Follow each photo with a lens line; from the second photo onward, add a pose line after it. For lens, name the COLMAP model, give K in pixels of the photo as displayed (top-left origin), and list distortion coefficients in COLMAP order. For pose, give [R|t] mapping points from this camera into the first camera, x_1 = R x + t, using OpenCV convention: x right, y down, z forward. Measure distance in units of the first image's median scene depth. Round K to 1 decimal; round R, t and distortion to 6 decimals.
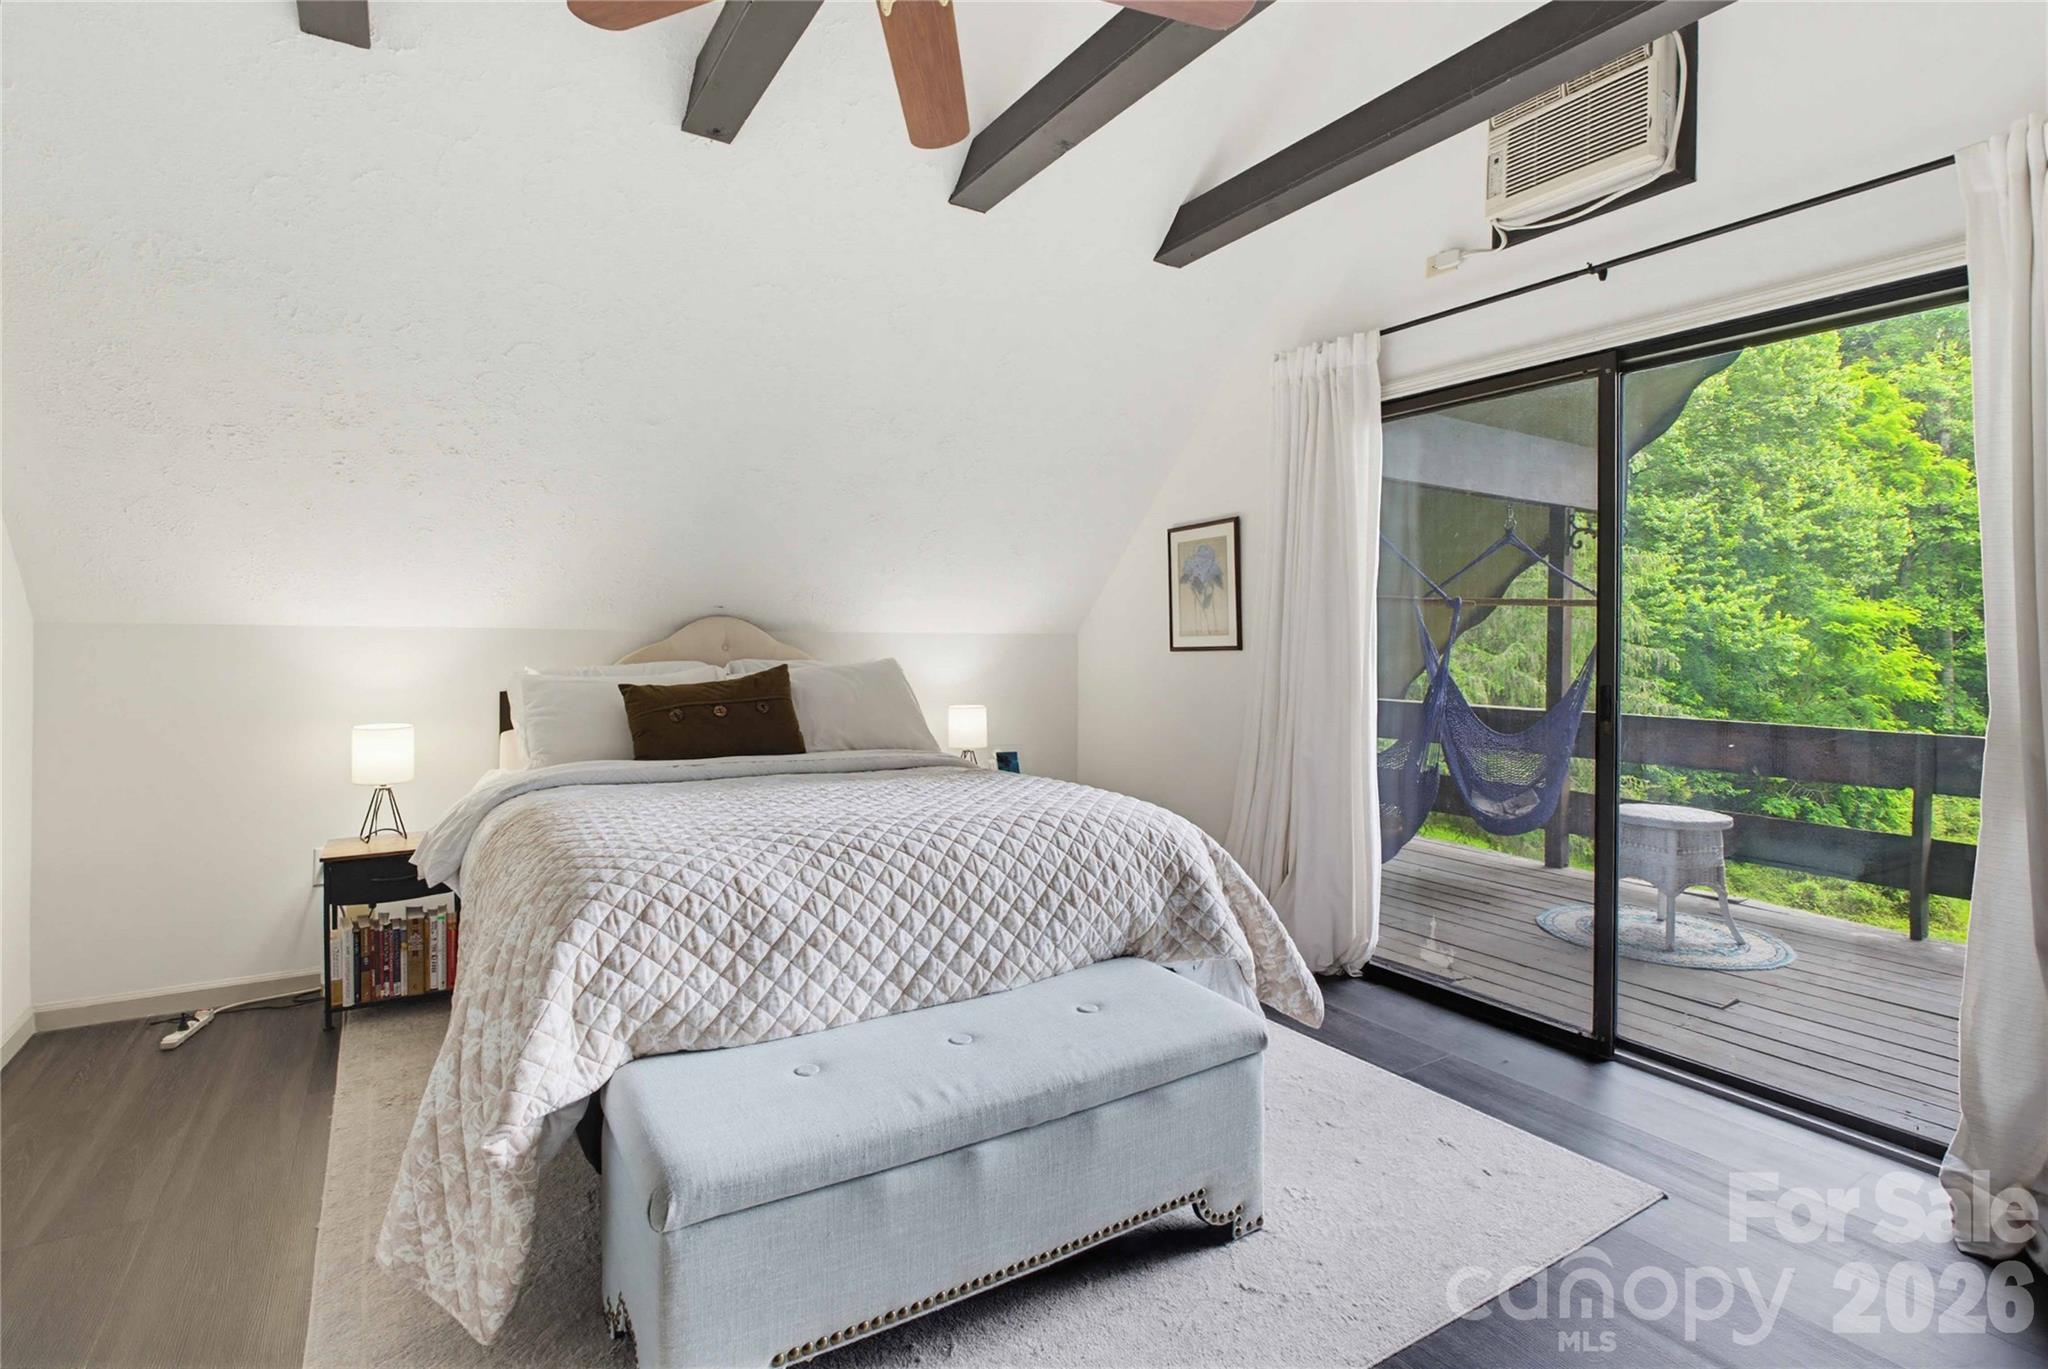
lens RADIAL K [[987.1, 0, 1033.6], [0, 987.1, 636.4], [0, 0, 1]] dist [0.003678, 0.000696]
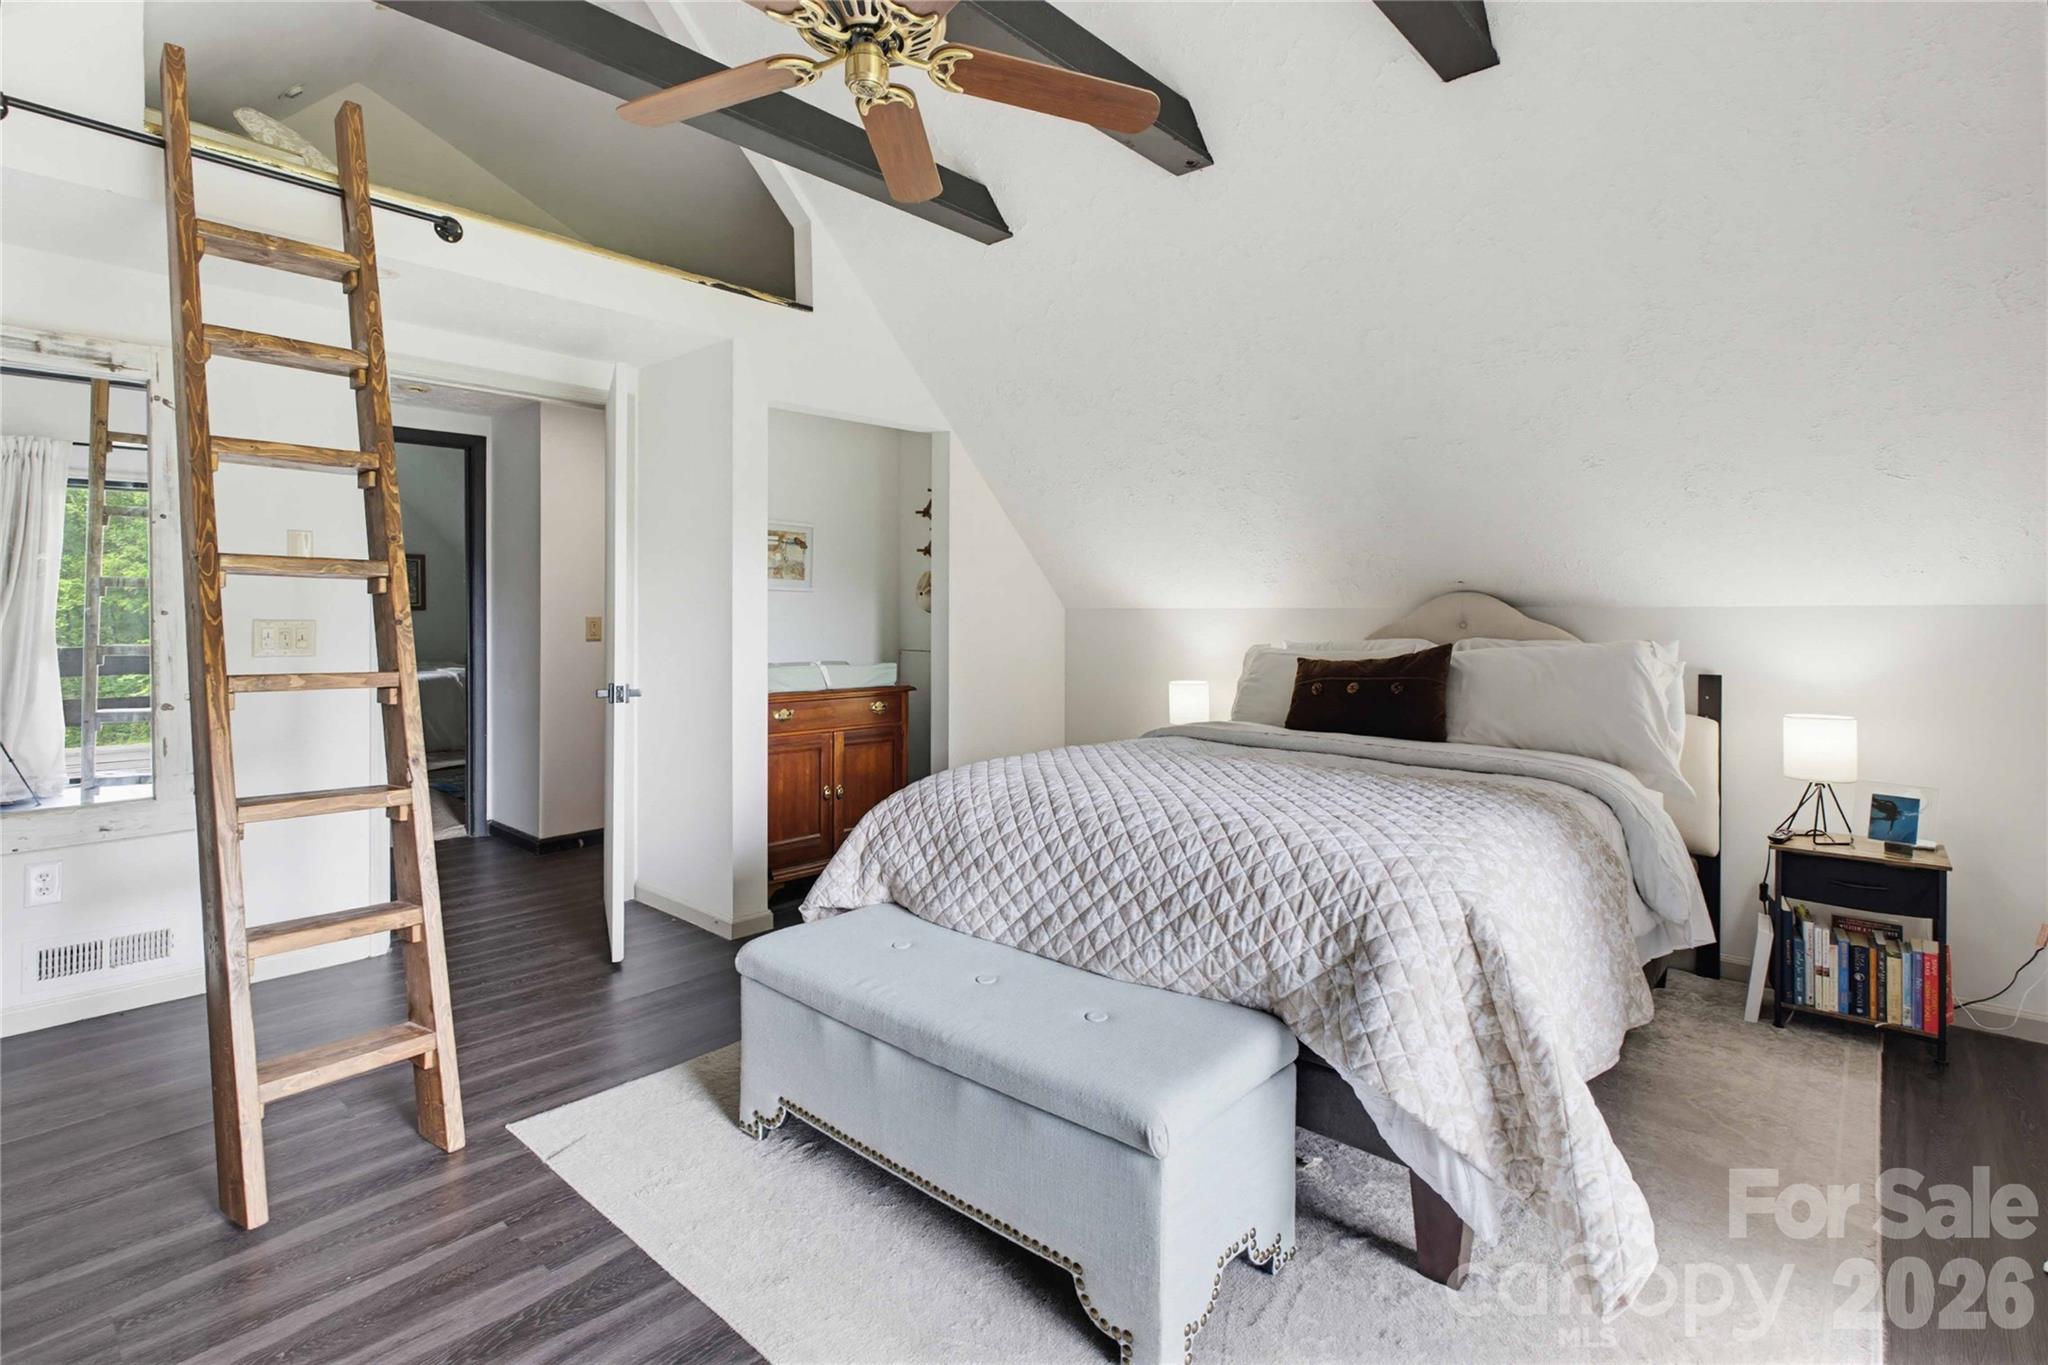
lens RADIAL K [[987.1, 0, 1033.6], [0, 987.1, 634.4], [0, 0, 1]] dist [0.003678, 0.000696]
pose [[0.276951, 0.010544, -0.960826, 0.878413], [0.003898, 0.999919, 0.012097, 0.011740], [0.960876, -0.007095, 0.276887, 0.668439]]
